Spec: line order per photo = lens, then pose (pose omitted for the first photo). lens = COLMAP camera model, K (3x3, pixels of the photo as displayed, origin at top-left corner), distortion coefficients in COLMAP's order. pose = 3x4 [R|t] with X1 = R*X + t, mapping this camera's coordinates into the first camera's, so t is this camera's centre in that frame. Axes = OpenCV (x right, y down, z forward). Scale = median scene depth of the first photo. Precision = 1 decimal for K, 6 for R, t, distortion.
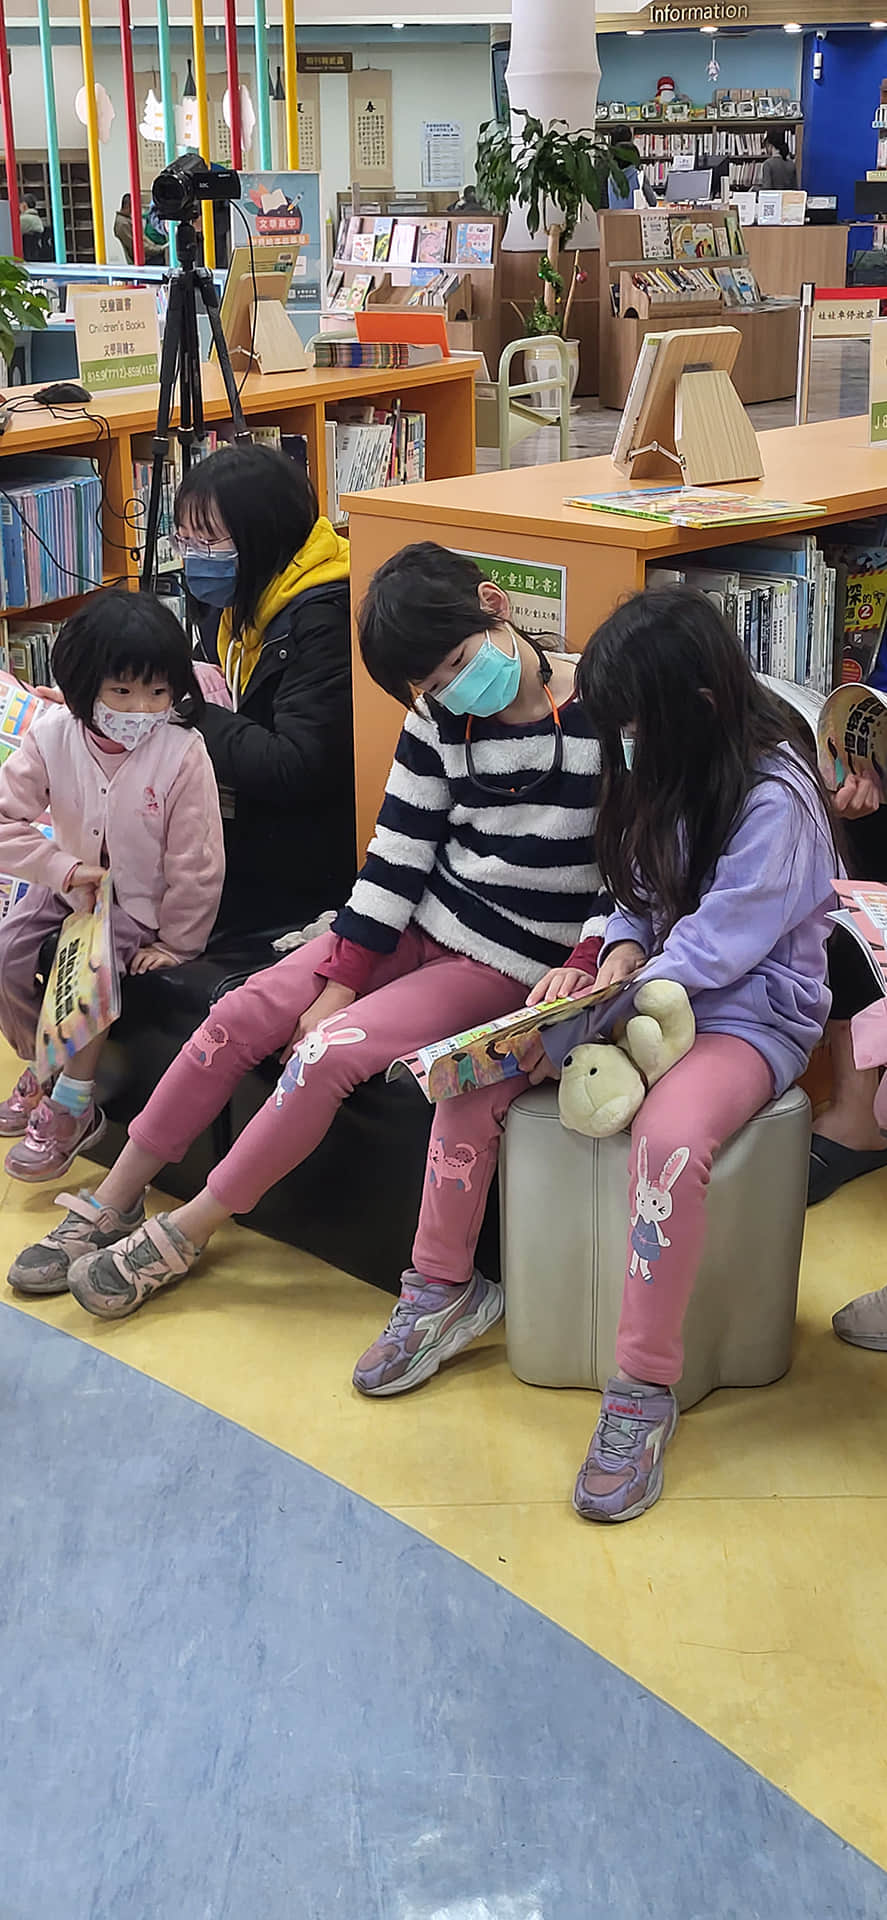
lens RADIAL K [[2075.8, 0, 443.5], [0, 2075.8, 960.0], [0, 0, 1]] dist [0.014129, 0.006246]
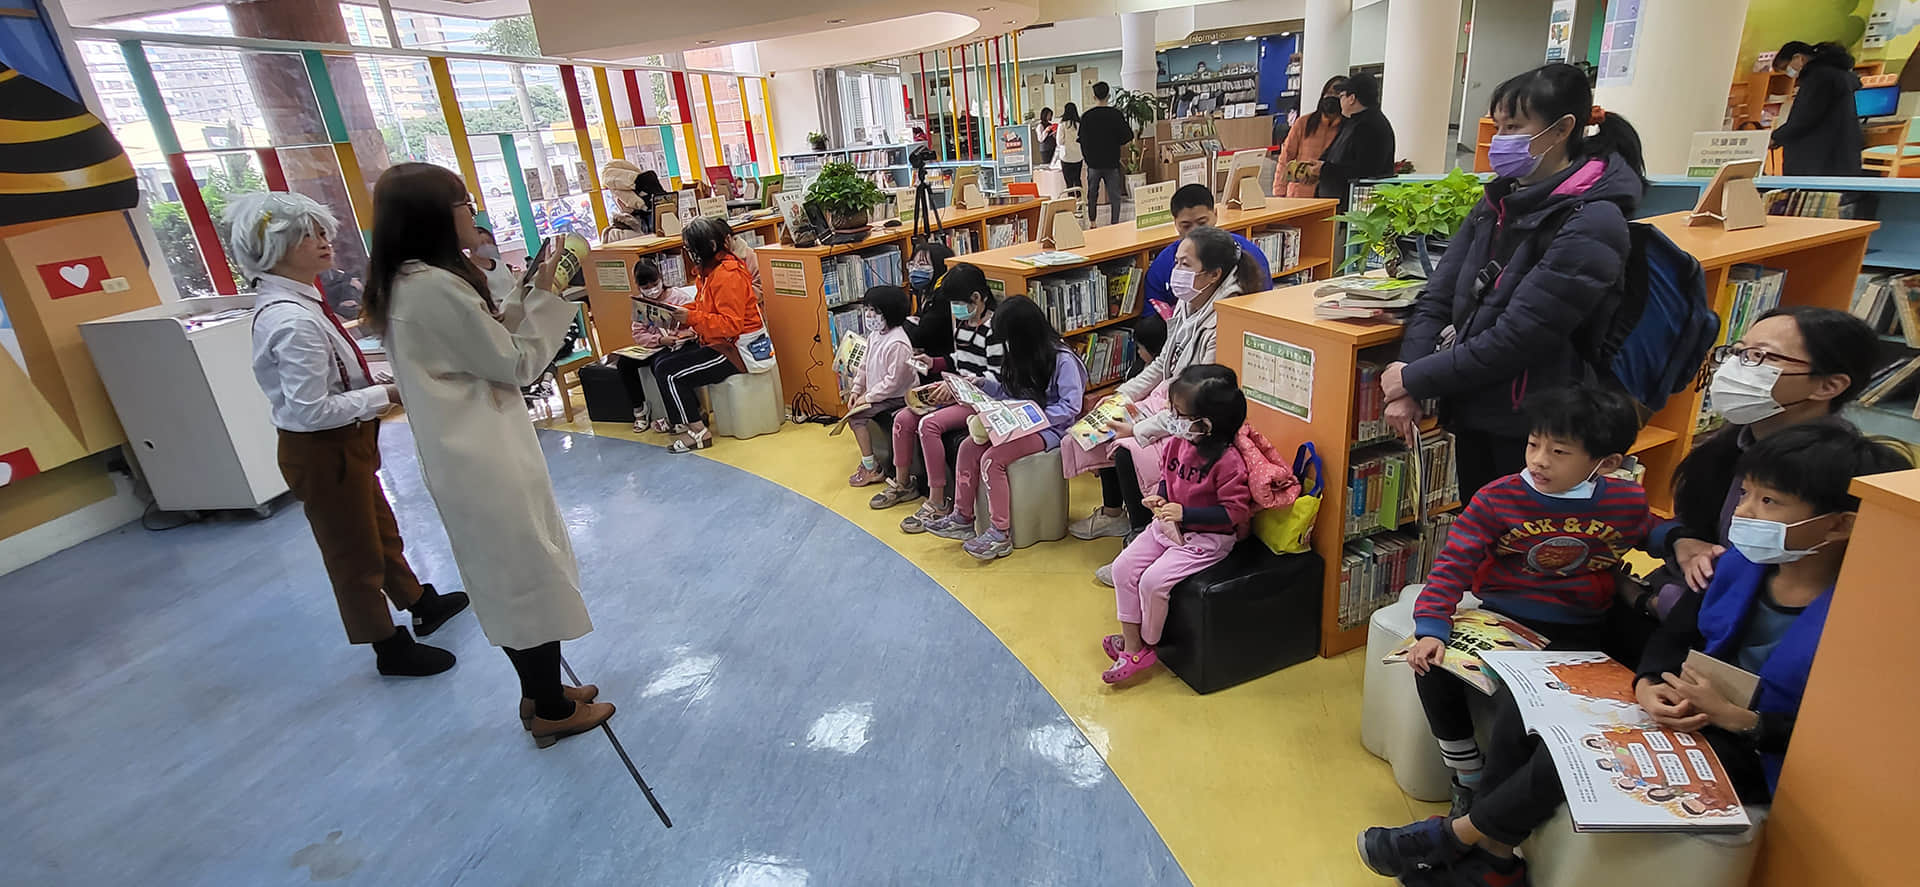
lens RADIAL K [[818.1, 0, 960.3], [0, 818.1, 400.9], [0, 0, 1]] dist [-0.000067, -0.000003]
pose [[0.974926, -0.010114, -0.222298, 0.152520], [0.007034, 0.999868, -0.014641, 0.005657], [0.222416, 0.012710, 0.974869, -0.124954]]
